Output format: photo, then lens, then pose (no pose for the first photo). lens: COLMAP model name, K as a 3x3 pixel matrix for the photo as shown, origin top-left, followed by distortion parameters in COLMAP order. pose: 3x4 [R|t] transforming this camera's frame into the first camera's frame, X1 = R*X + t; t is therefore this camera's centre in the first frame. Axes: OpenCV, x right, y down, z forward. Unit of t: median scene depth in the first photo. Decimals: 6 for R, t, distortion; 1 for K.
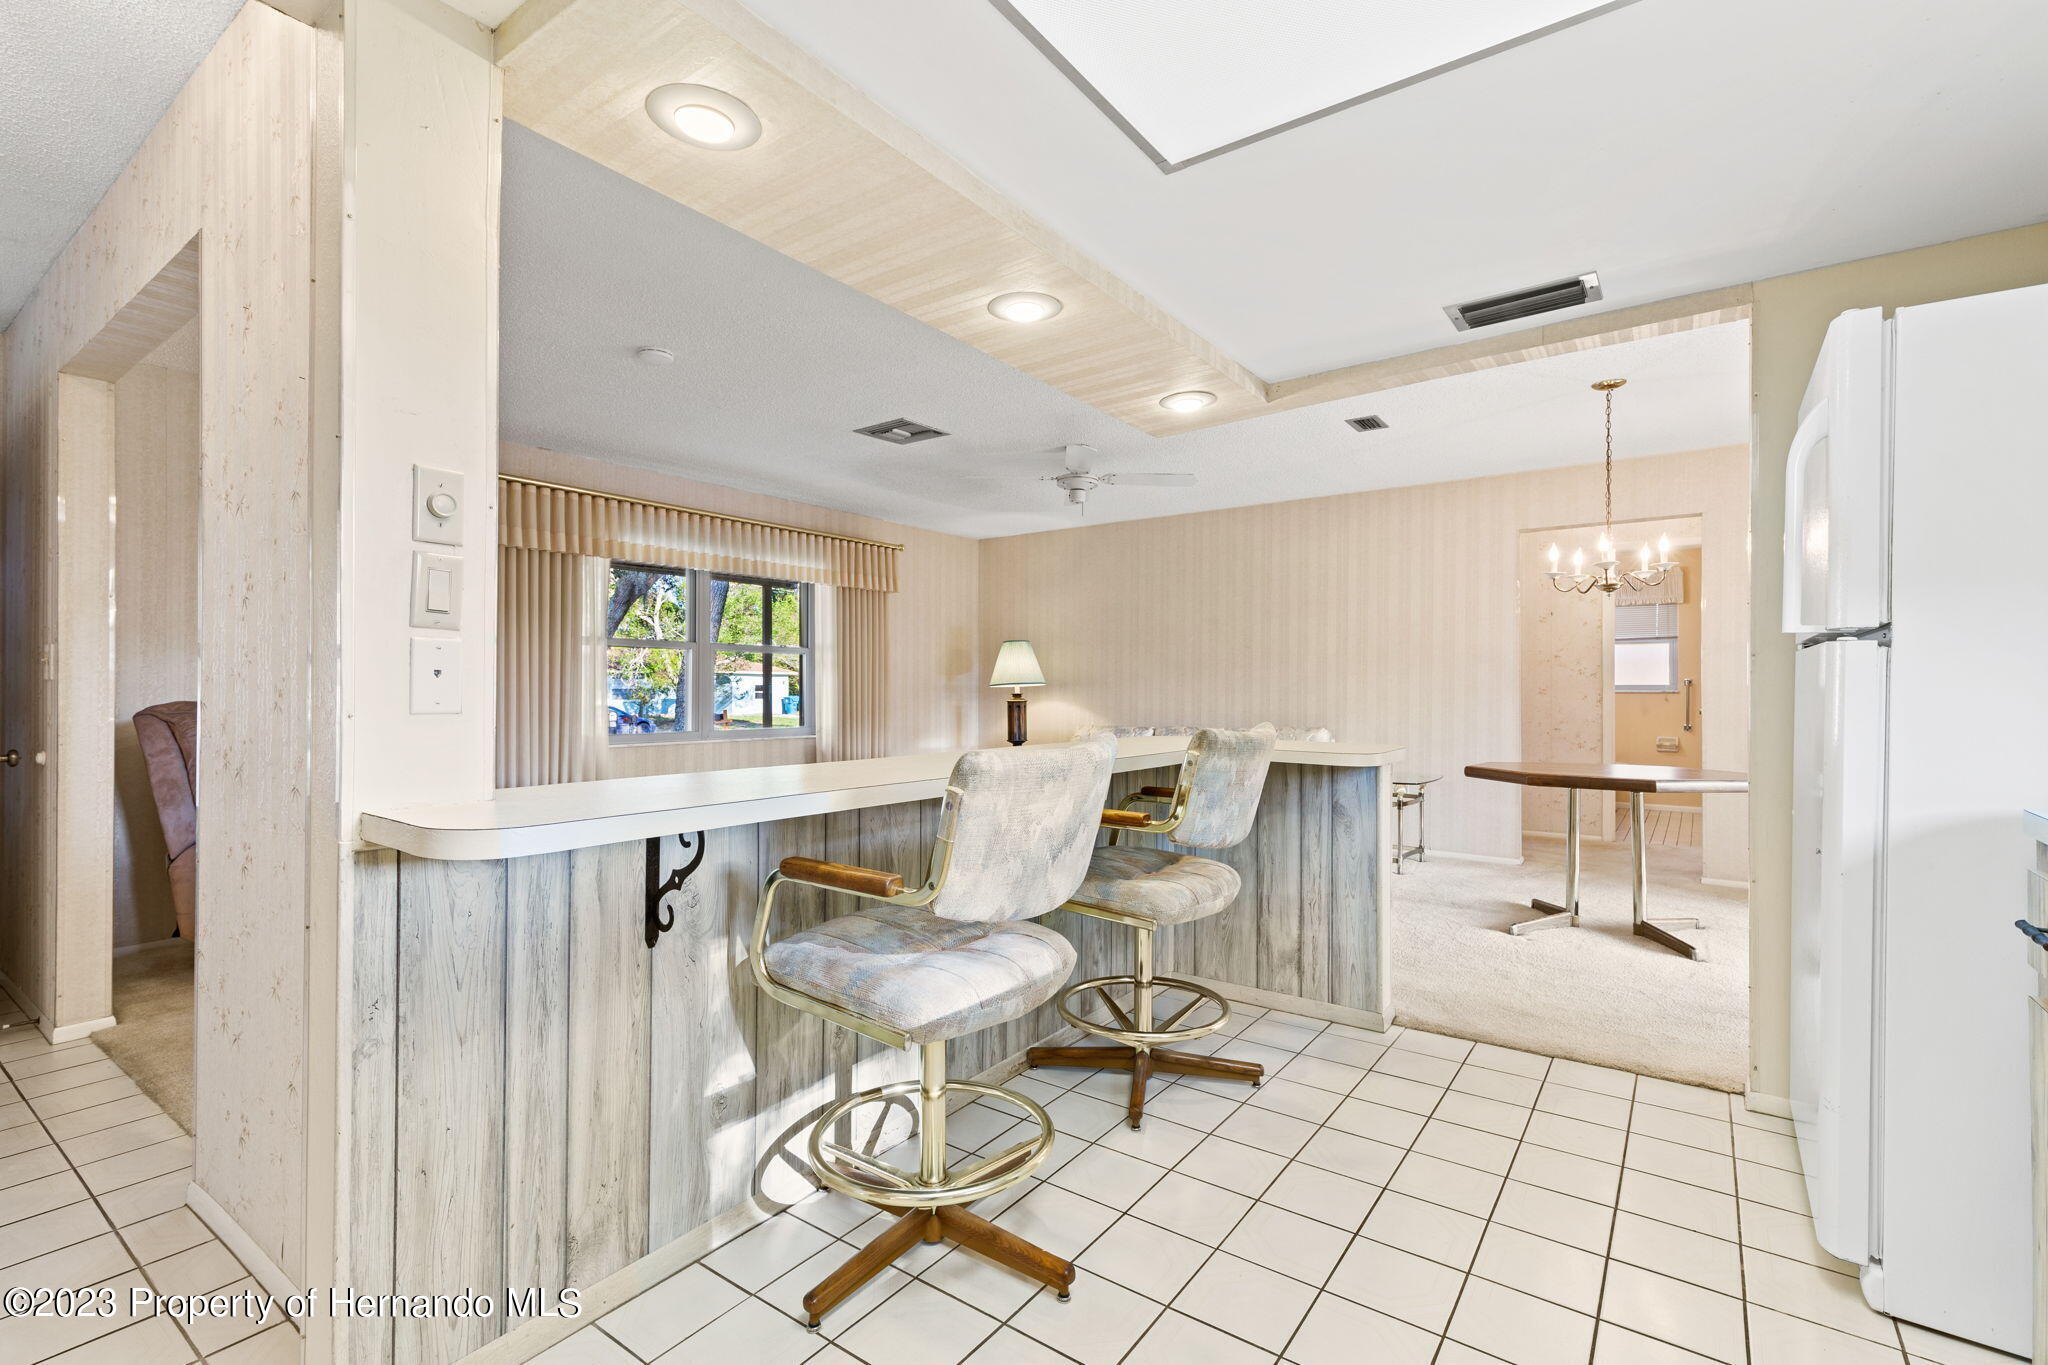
lens RADIAL K [[922.7, 0, 1027.3], [0, 922.7, 682.1], [0, 0, 1]] dist [0.005734, -0.000467]
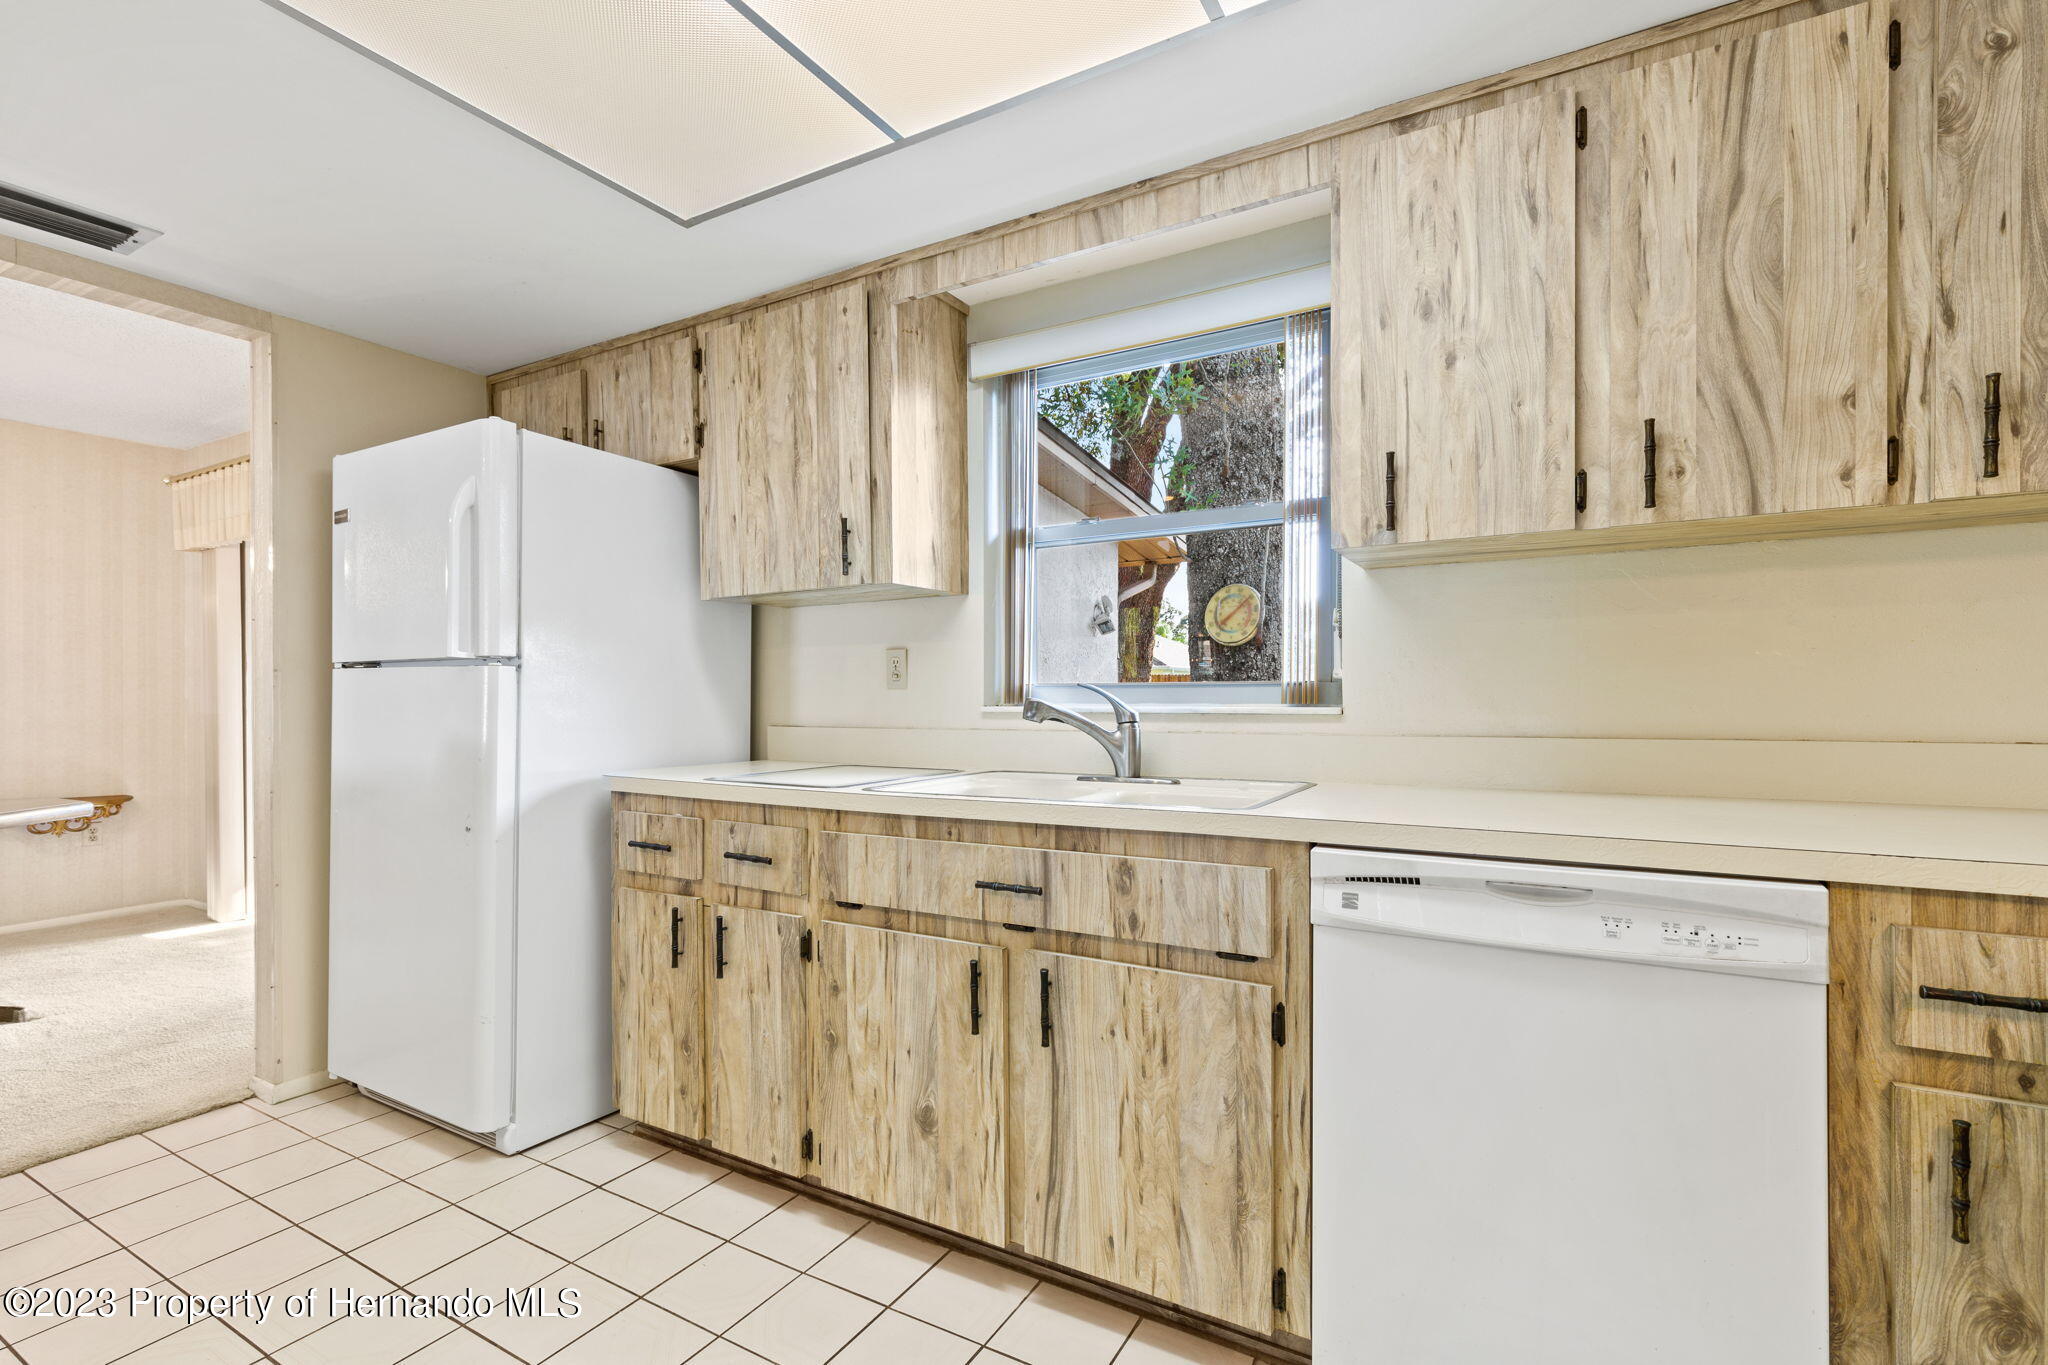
lens RADIAL K [[922.7, 0, 1033.8], [0, 922.7, 700.1], [0, 0, 1]] dist [0.005734, -0.000467]
pose [[-0.100487, -0.007455, 0.994910, -0.345326], [0.000716, 0.999971, 0.007565, -0.002053], [-0.994938, 0.001472, -0.100479, 0.248548]]
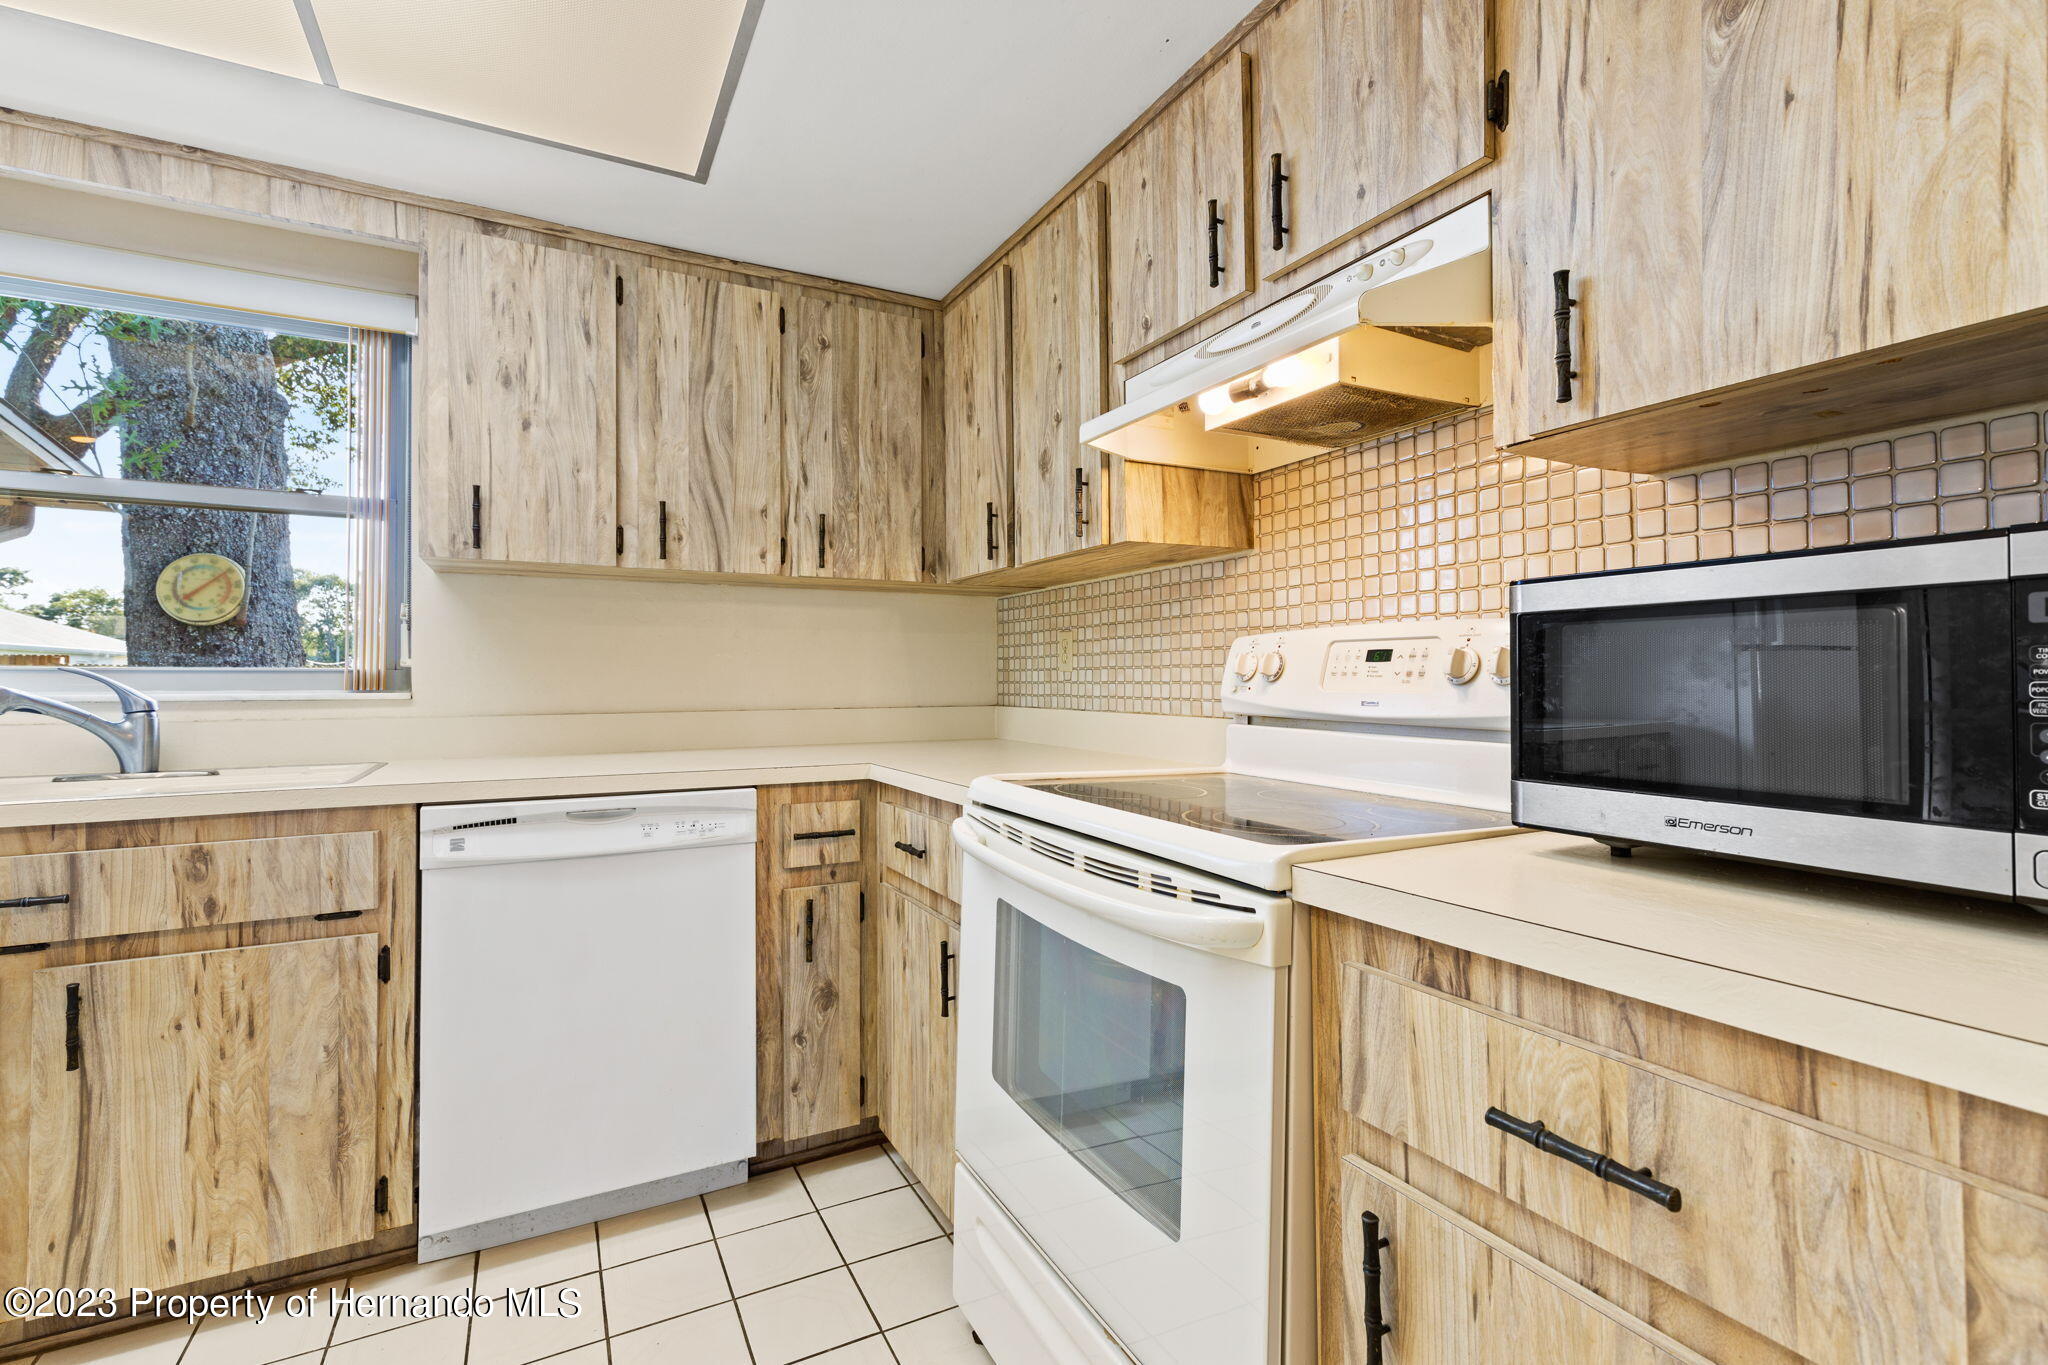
lens RADIAL K [[922.7, 0, 1027.6], [0, 922.7, 678.8], [0, 0, 1]] dist [0.005734, -0.000467]
pose [[-0.893946, 0.000345, 0.448174, -0.467067], [-0.001826, 0.999989, -0.004413, -0.000726], [-0.448170, -0.004763, -0.893936, 0.385824]]
